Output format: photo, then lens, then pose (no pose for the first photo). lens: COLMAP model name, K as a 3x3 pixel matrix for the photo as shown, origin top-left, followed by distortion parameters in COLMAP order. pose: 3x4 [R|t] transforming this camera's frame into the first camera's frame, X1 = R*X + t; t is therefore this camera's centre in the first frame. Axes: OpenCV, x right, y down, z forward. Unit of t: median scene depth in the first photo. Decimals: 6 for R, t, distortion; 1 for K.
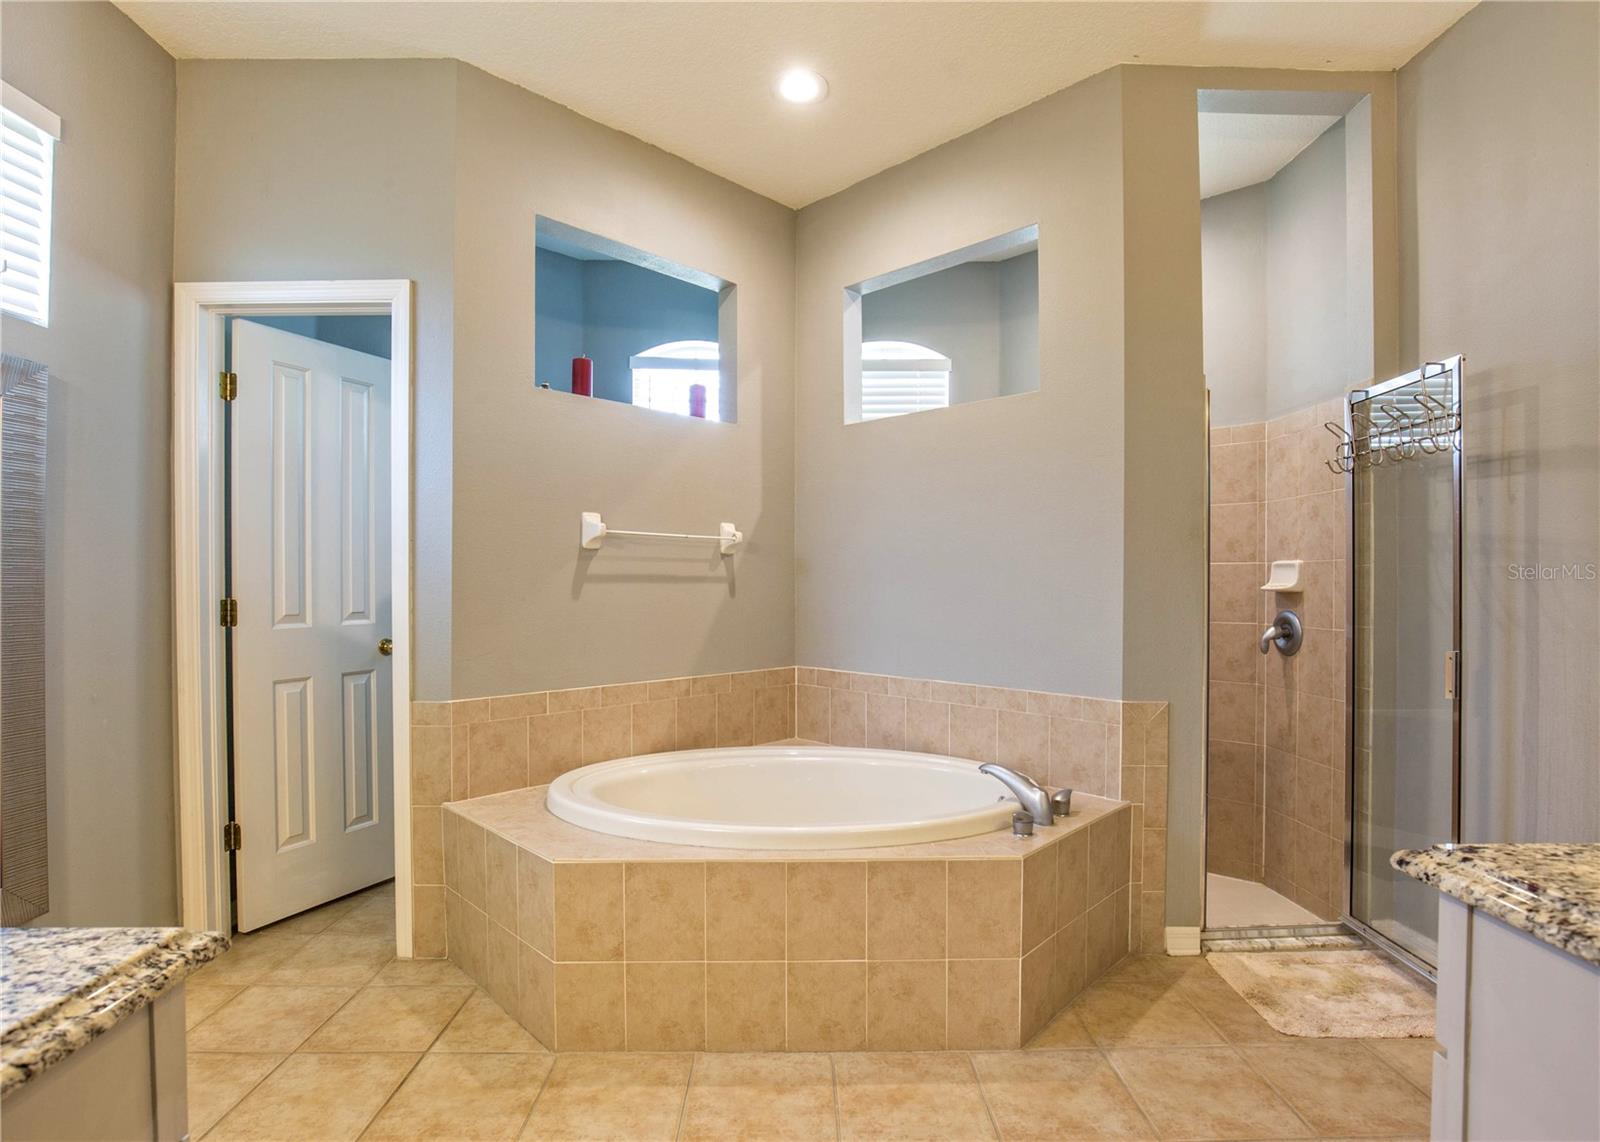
lens RADIAL K [[773.4, 0, 788.0], [0, 773.4, 591.1], [0, 0, 1]] dist [-0.028304, 0.000010]
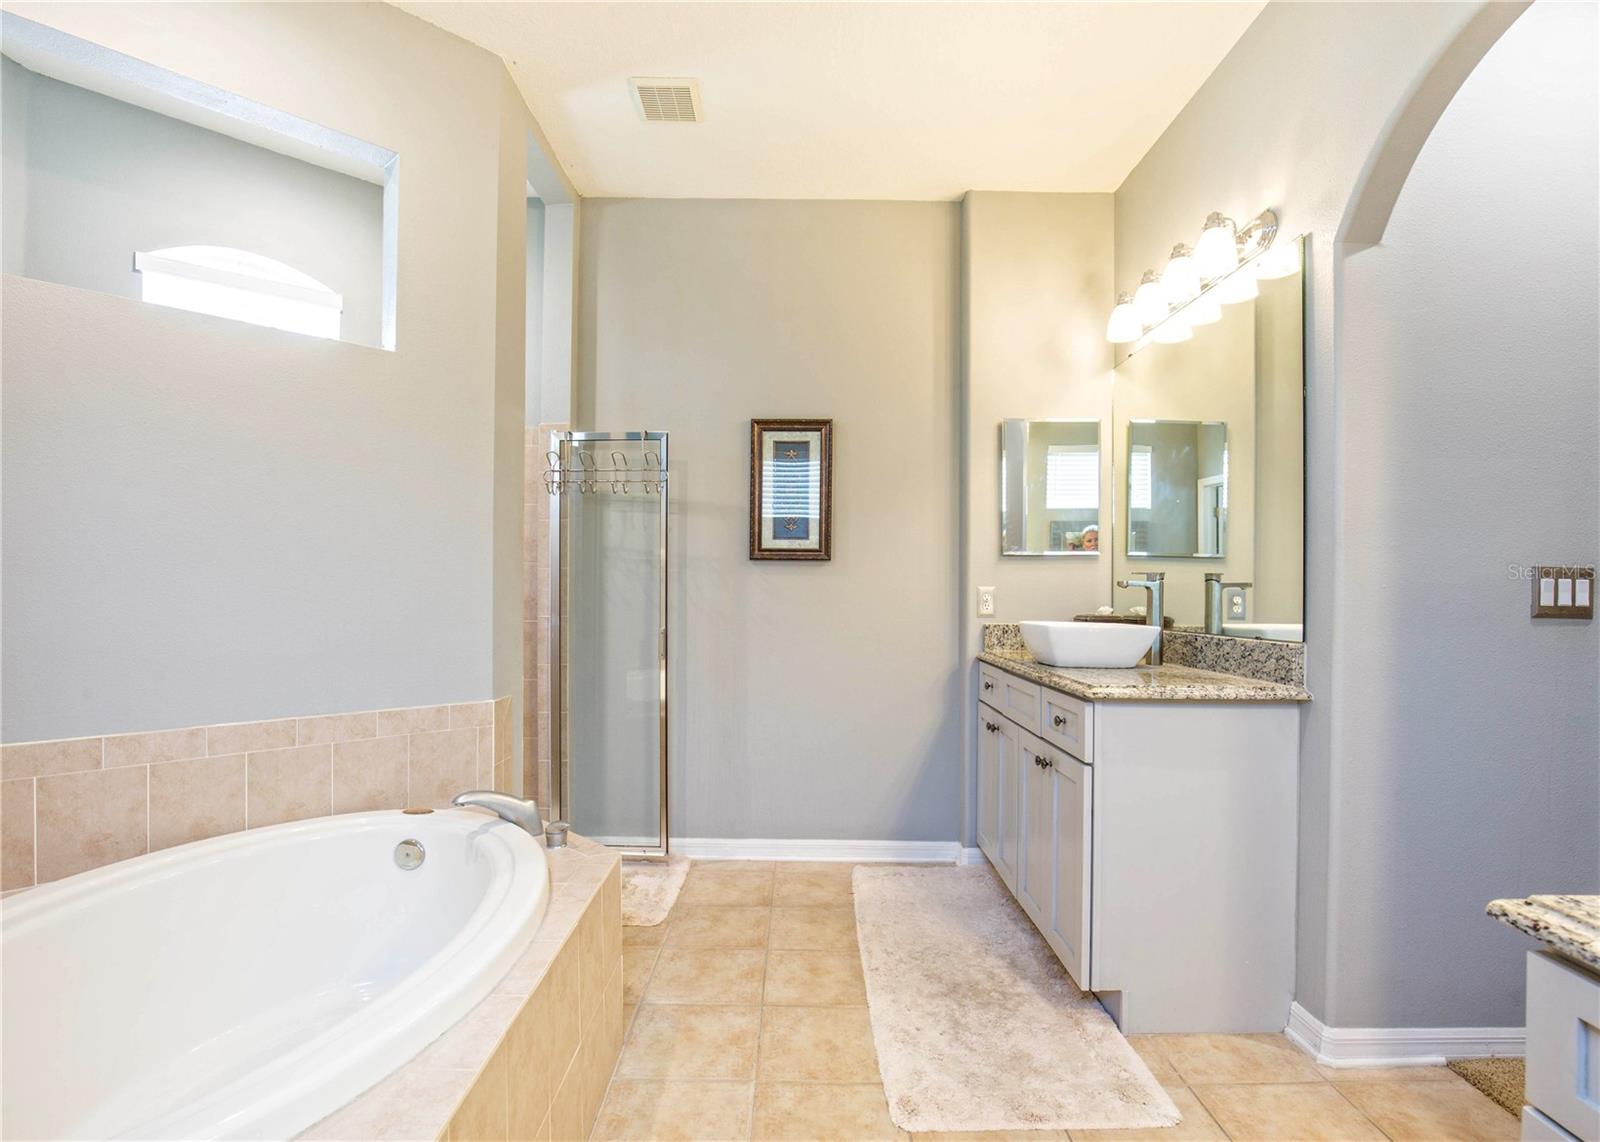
lens RADIAL K [[786.0, 0, 800.9], [0, 786.0, 582.9], [0, 0, 1]] dist [-0.000538, 0.000292]
pose [[0.013703, 0.002973, 0.999902, -0.561166], [-0.000593, 0.999995, -0.002965, -0.005098], [-0.999906, -0.000552, 0.013705, 0.576933]]
